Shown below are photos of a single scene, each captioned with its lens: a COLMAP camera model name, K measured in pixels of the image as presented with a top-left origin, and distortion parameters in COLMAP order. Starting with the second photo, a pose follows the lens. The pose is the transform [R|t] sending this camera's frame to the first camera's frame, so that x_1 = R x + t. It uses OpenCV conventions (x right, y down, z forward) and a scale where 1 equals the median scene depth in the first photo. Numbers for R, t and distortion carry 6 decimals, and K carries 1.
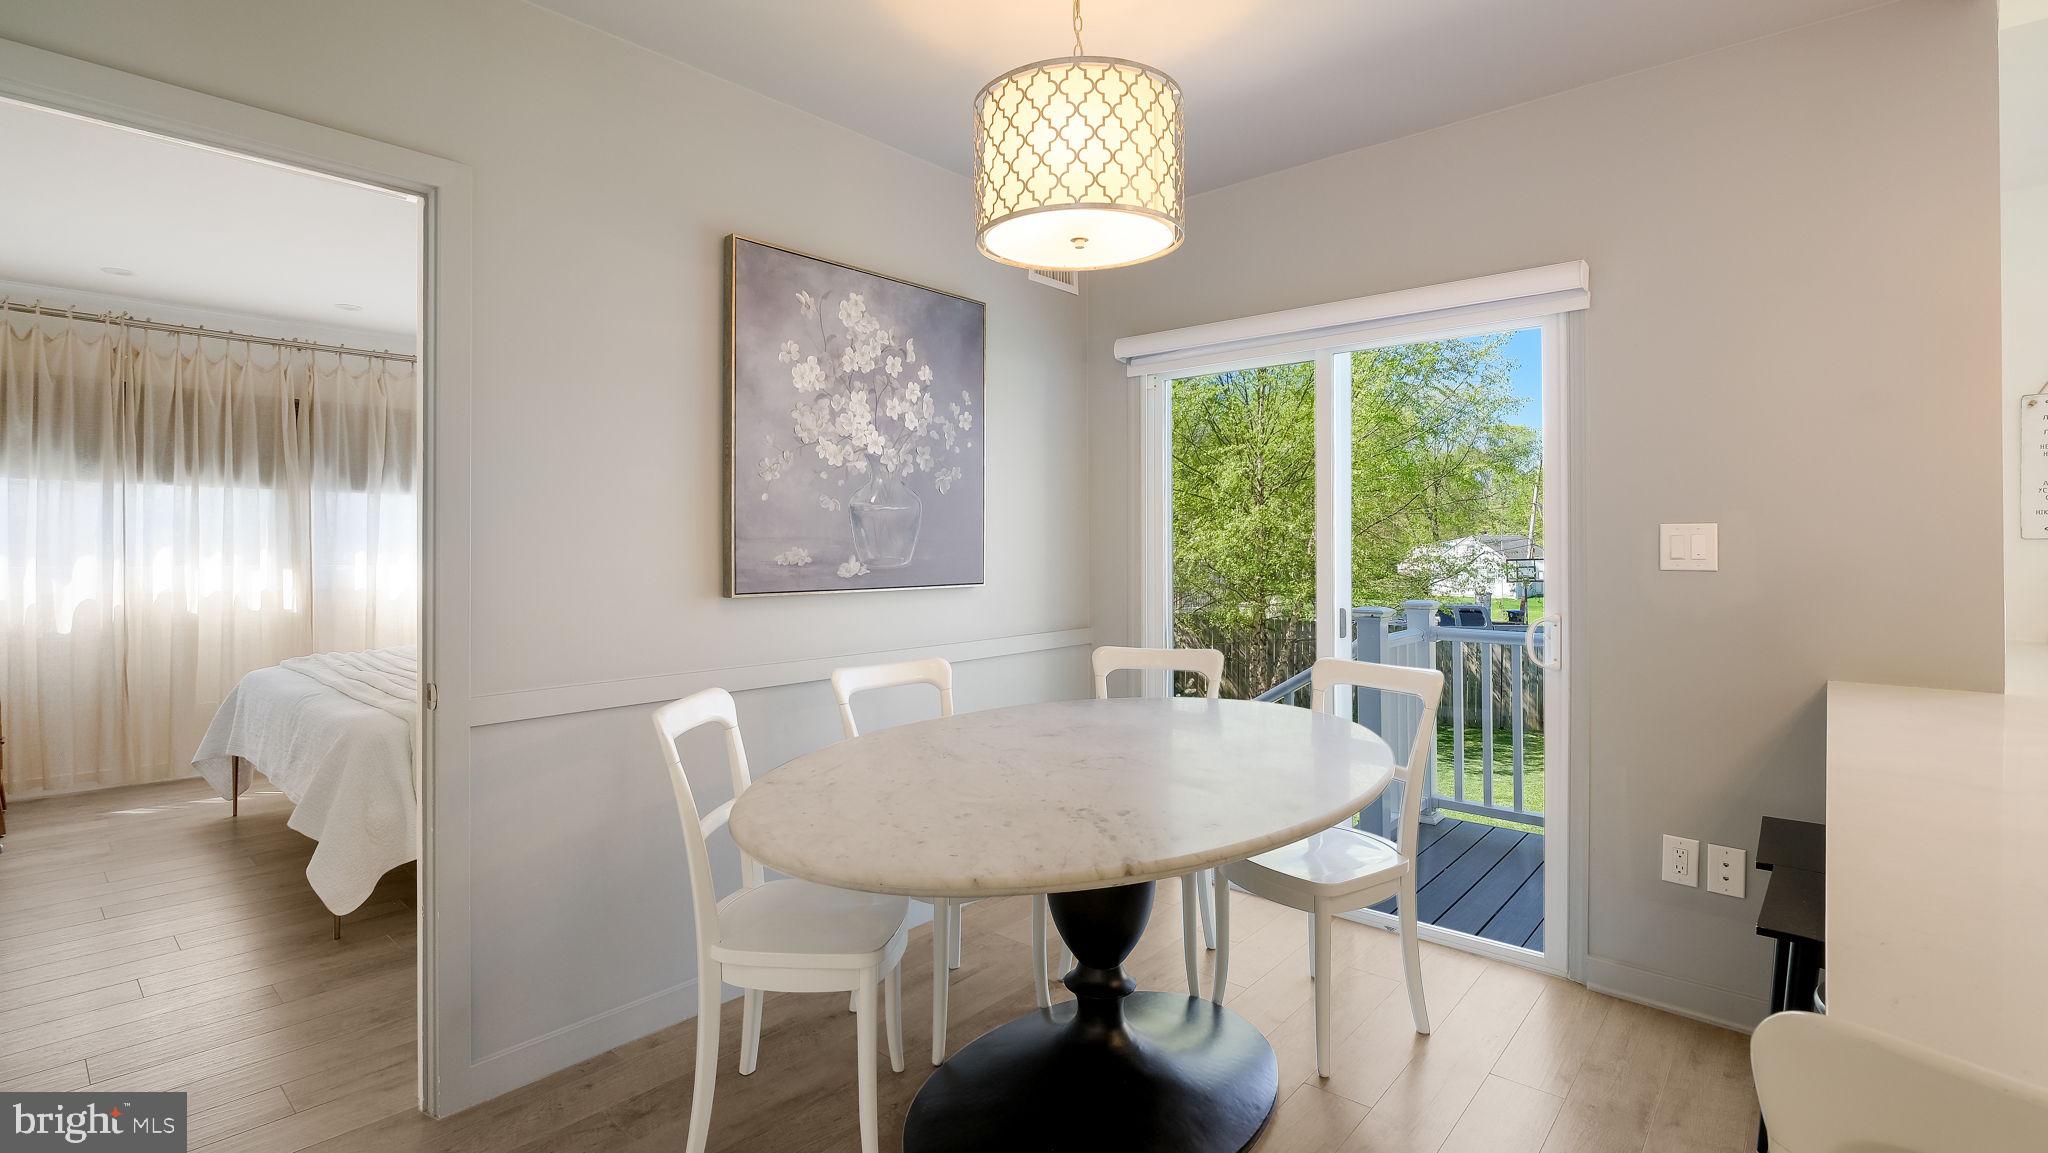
lens RADIAL K [[910.7, 0, 1024.3], [0, 910.7, 543.6], [0, 0, 1]] dist [-0.017262, 0.000708]
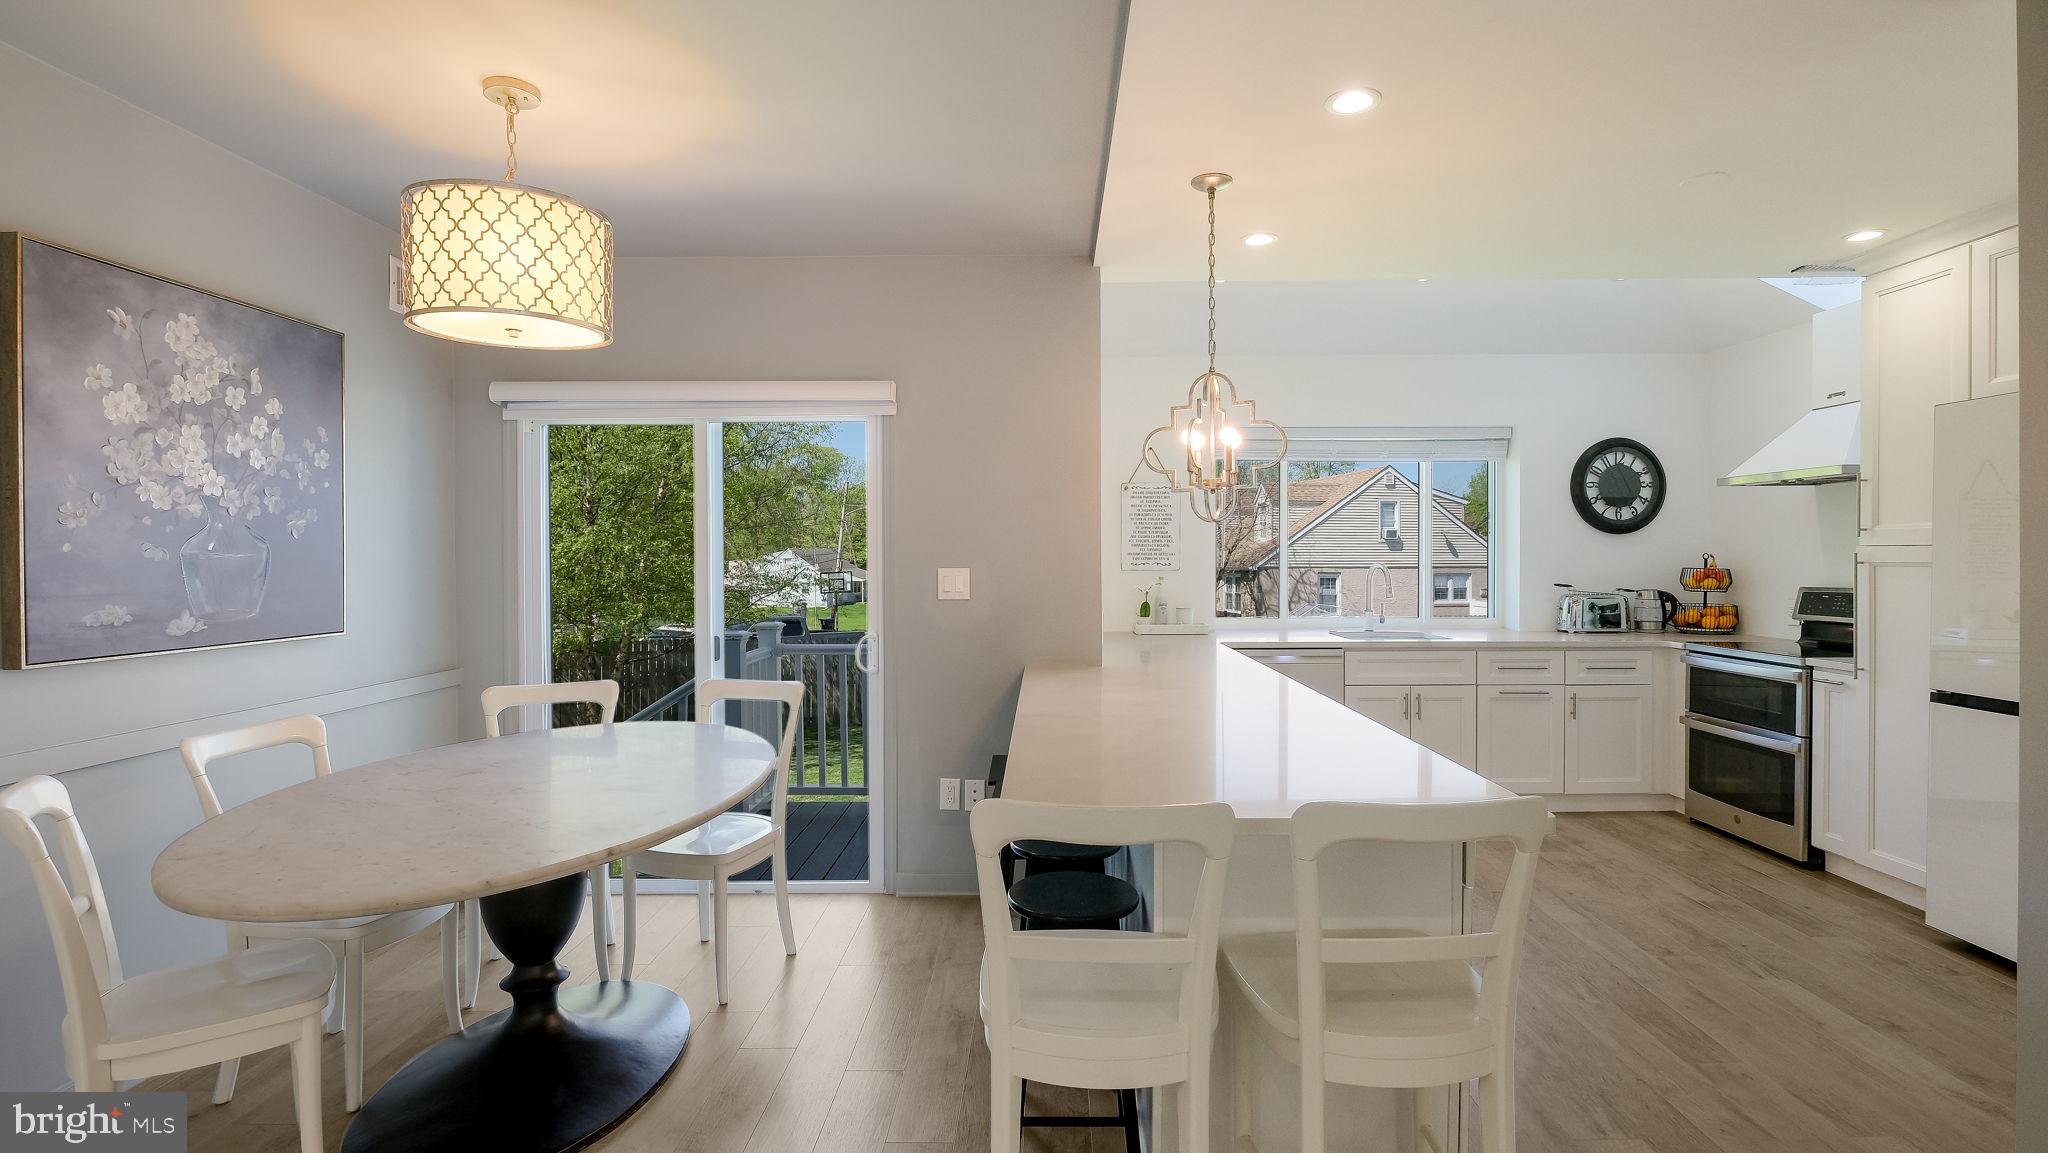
lens RADIAL K [[966.6, 0, 1053.8], [0, 966.6, 557.0], [0, 0, 1]] dist [0.001772, 0.001719]
pose [[0.744181, -0.003203, 0.667970, -0.196747], [-0.000871, 0.999983, 0.005765, -0.046749], [-0.667977, -0.004873, 0.744166, -0.281953]]
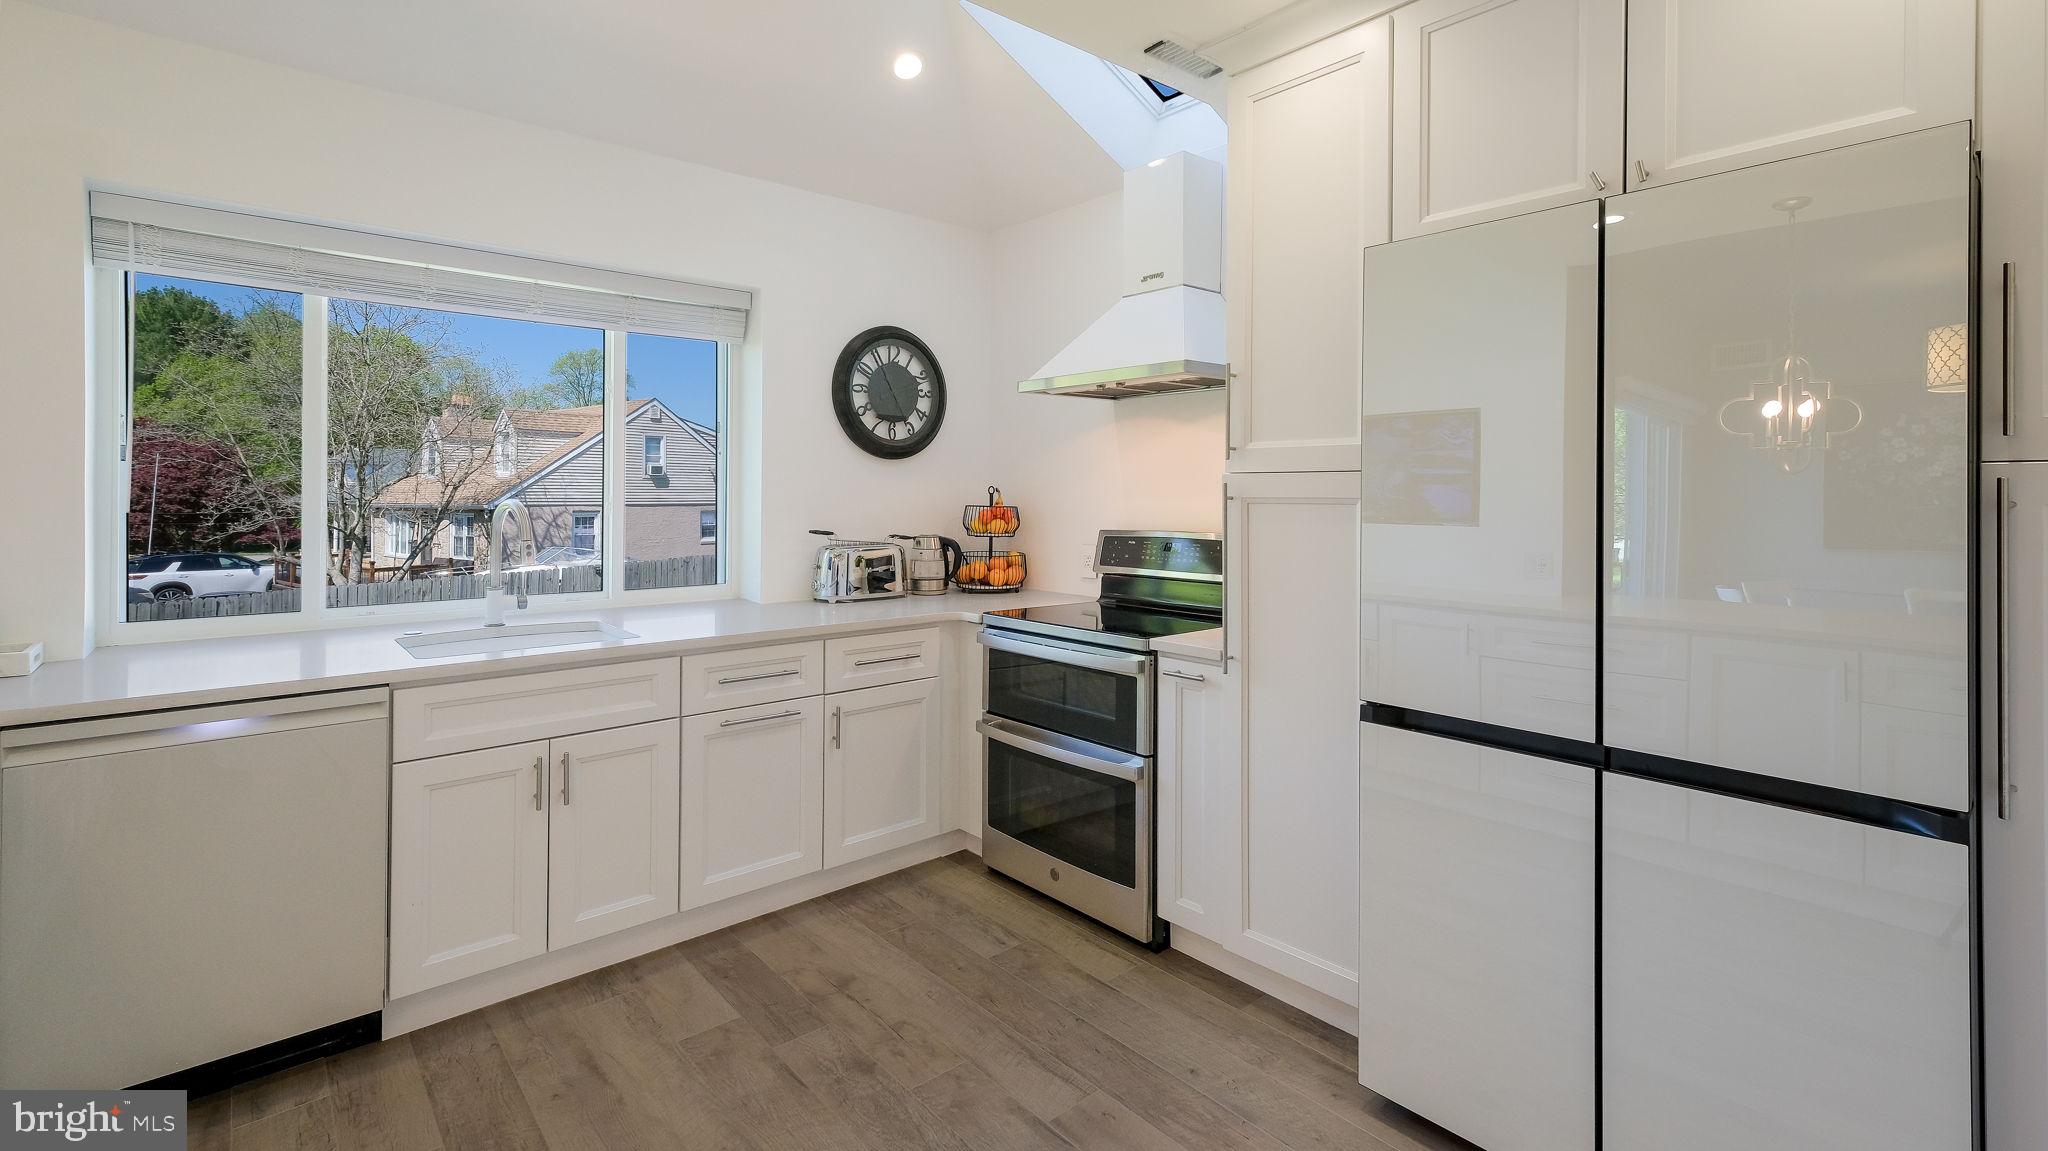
lens RADIAL K [[910.7, 0, 1062.0], [0, 910.7, 492.0], [0, 0, 1]] dist [-0.017262, 0.000708]
pose [[0.094576, 0.001725, 0.995516, 0.737987], [-0.008051, 0.999967, -0.000968, -0.034754], [-0.995485, -0.007923, 0.094586, 0.066879]]
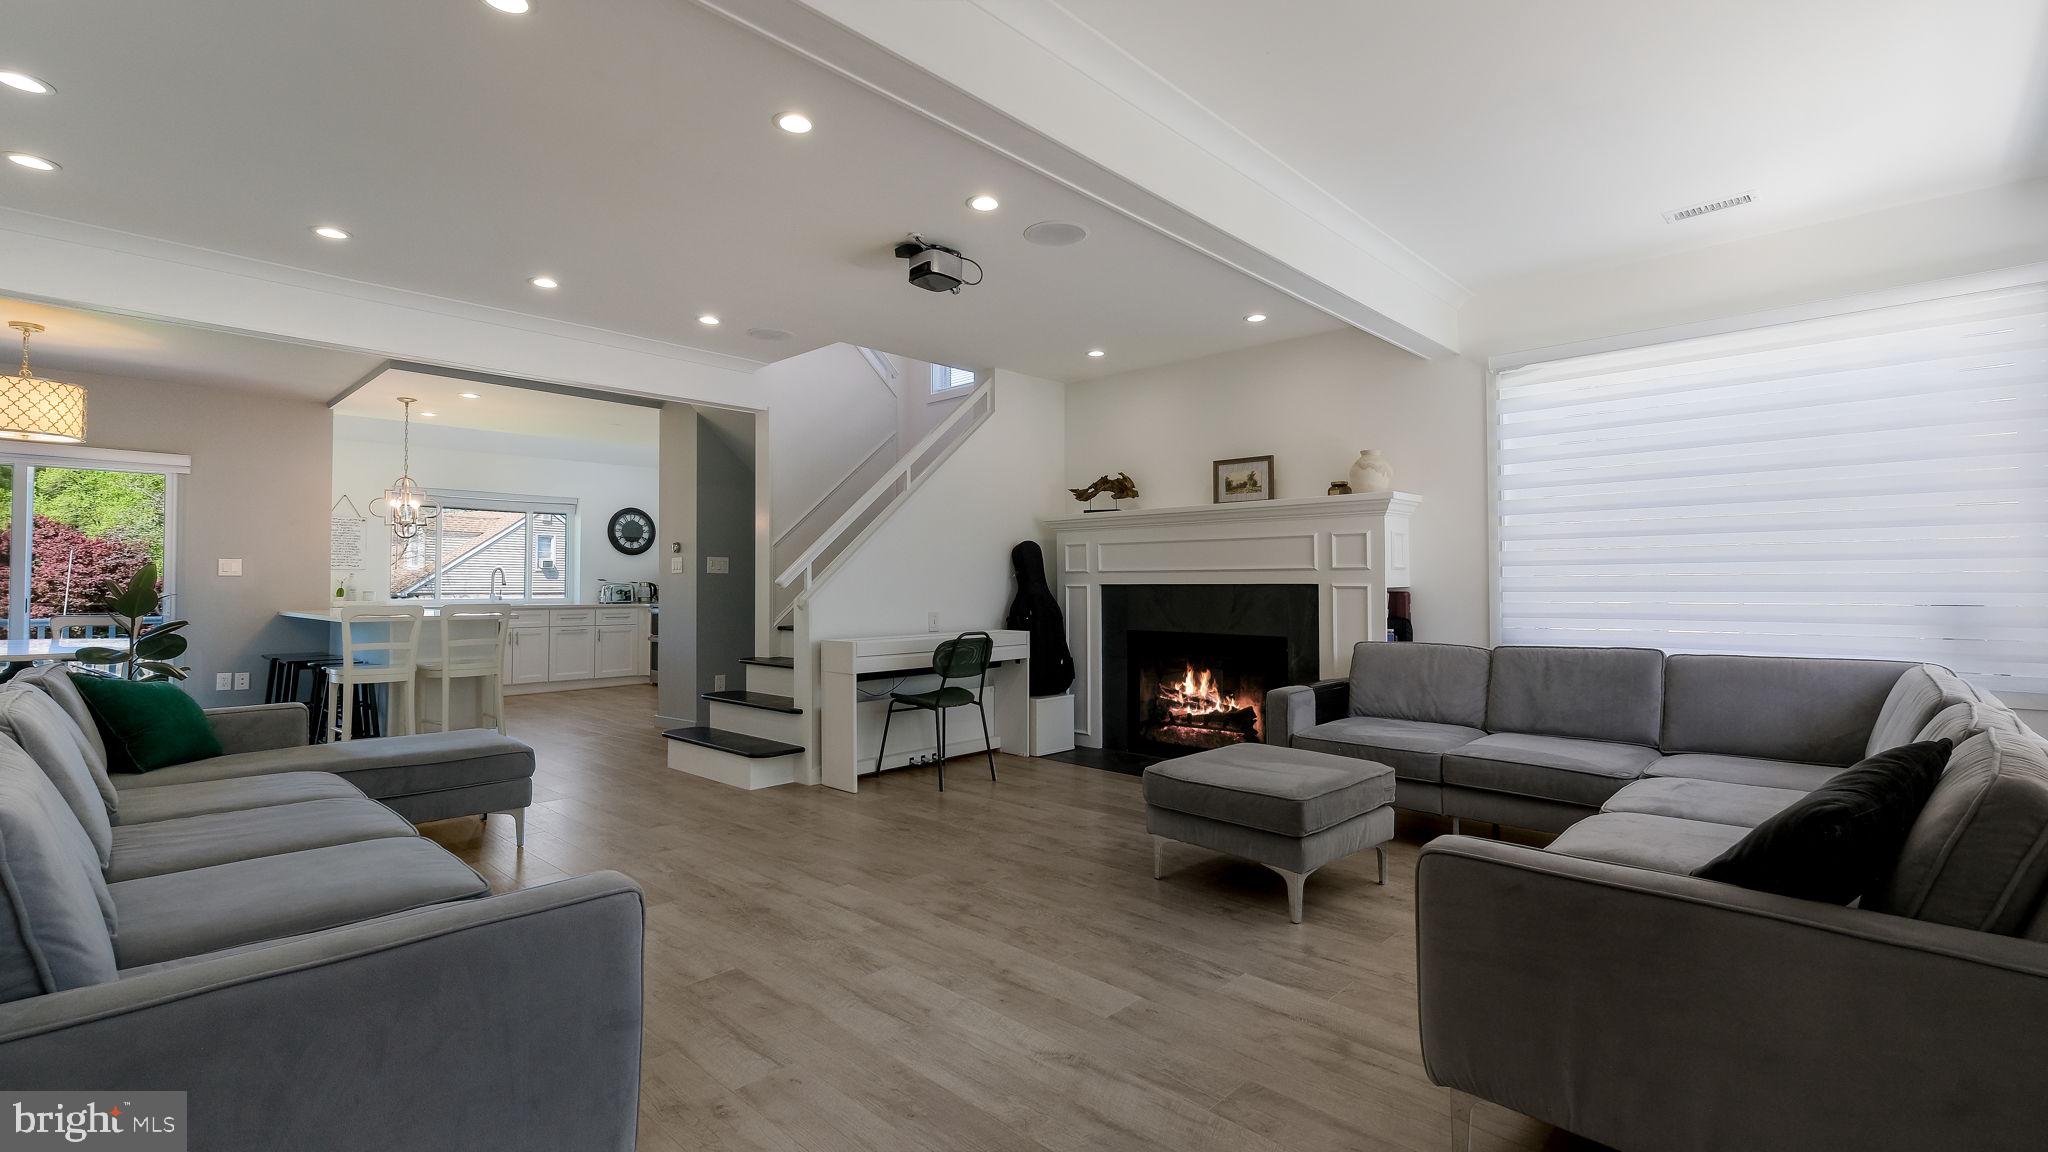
lens RADIAL K [[900.6, 0, 1036.4], [0, 900.6, 562.0], [0, 0, 1]] dist [0.002305, -0.000236]
pose [[0.019010, 0.028152, 0.999423, -1.831722], [-0.002587, 0.999602, -0.028108, 0.052976], [-0.999816, -0.002051, 0.019075, -1.411373]]
